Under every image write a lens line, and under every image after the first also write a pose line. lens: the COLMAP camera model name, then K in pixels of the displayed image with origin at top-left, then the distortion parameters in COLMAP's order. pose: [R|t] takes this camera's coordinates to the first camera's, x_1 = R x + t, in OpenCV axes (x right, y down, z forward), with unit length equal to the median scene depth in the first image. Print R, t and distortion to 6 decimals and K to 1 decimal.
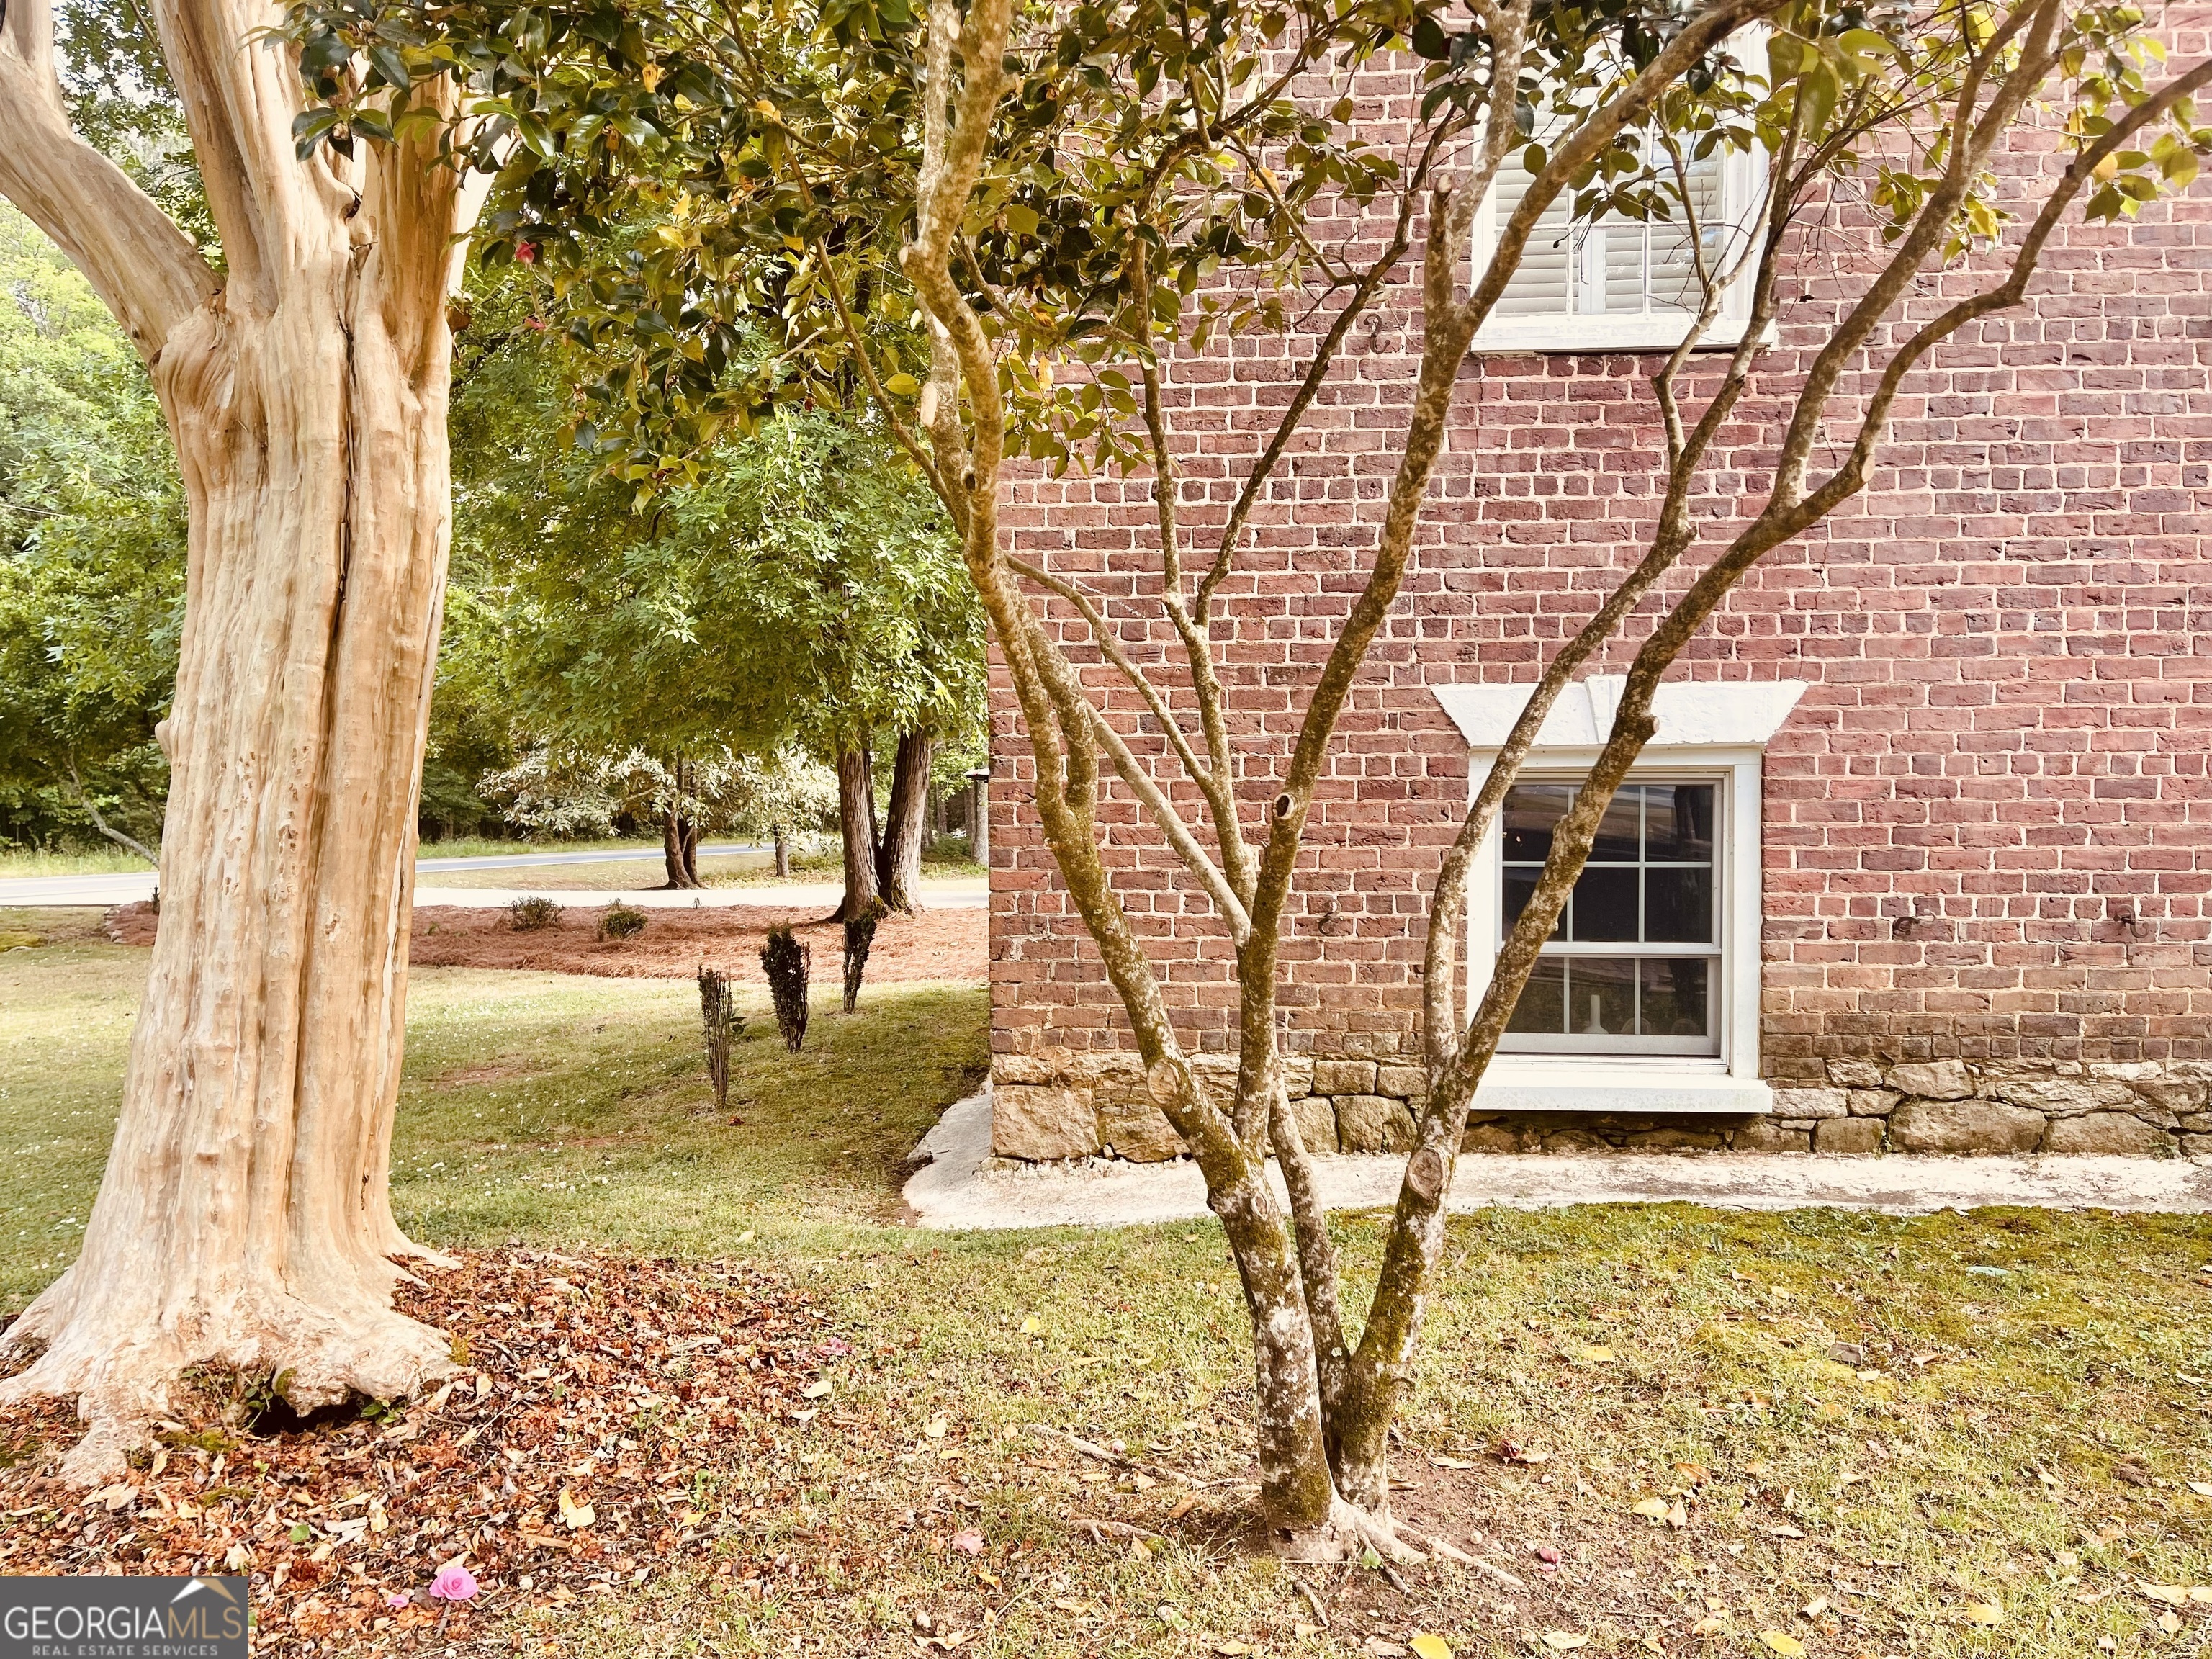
lens RADIAL K [[1715.0, 0, 1115.2], [0, 1715.0, 830.6], [0, 0, 1]] dist [0.056551, -0.031749]
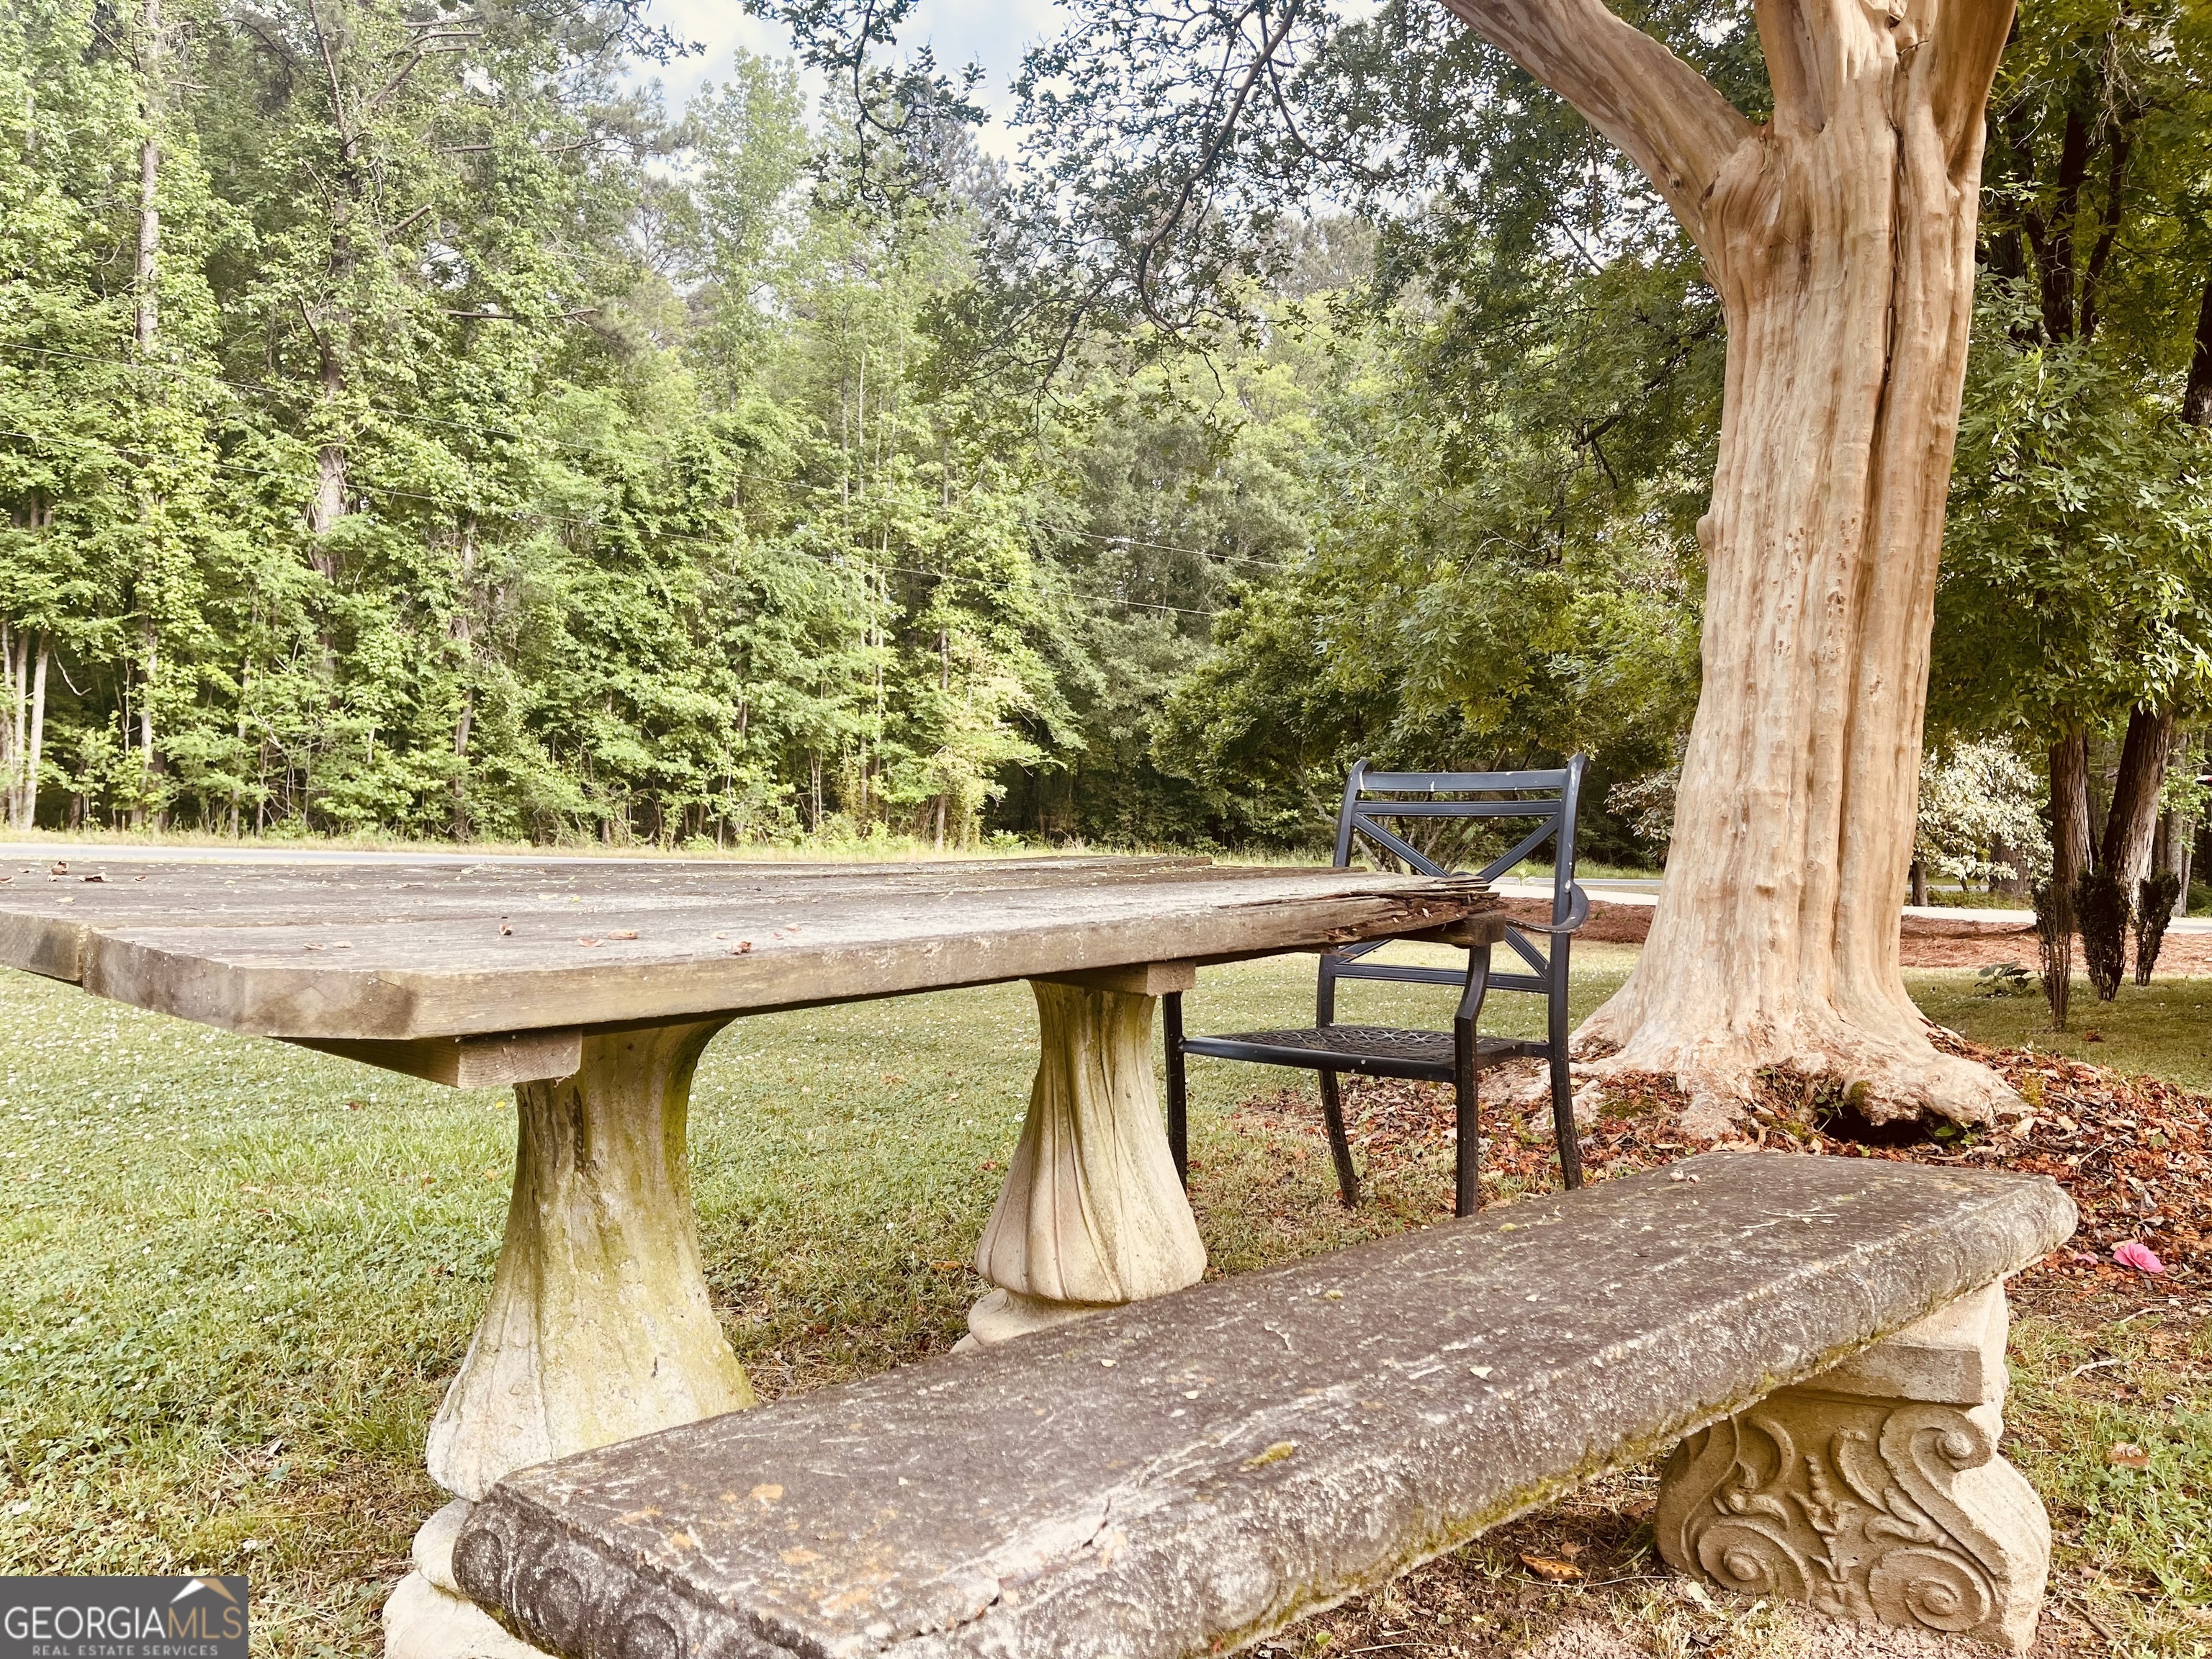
lens RADIAL K [[1715.0, 0, 1110.2], [0, 1715.0, 835.3], [0, 0, 1]] dist [0.056551, -0.031749]
pose [[0.817650, 0.027848, -0.575042, -0.220574], [-0.040058, 0.999161, -0.008570, 0.167868], [0.574321, 0.030042, 0.818079, -0.114941]]
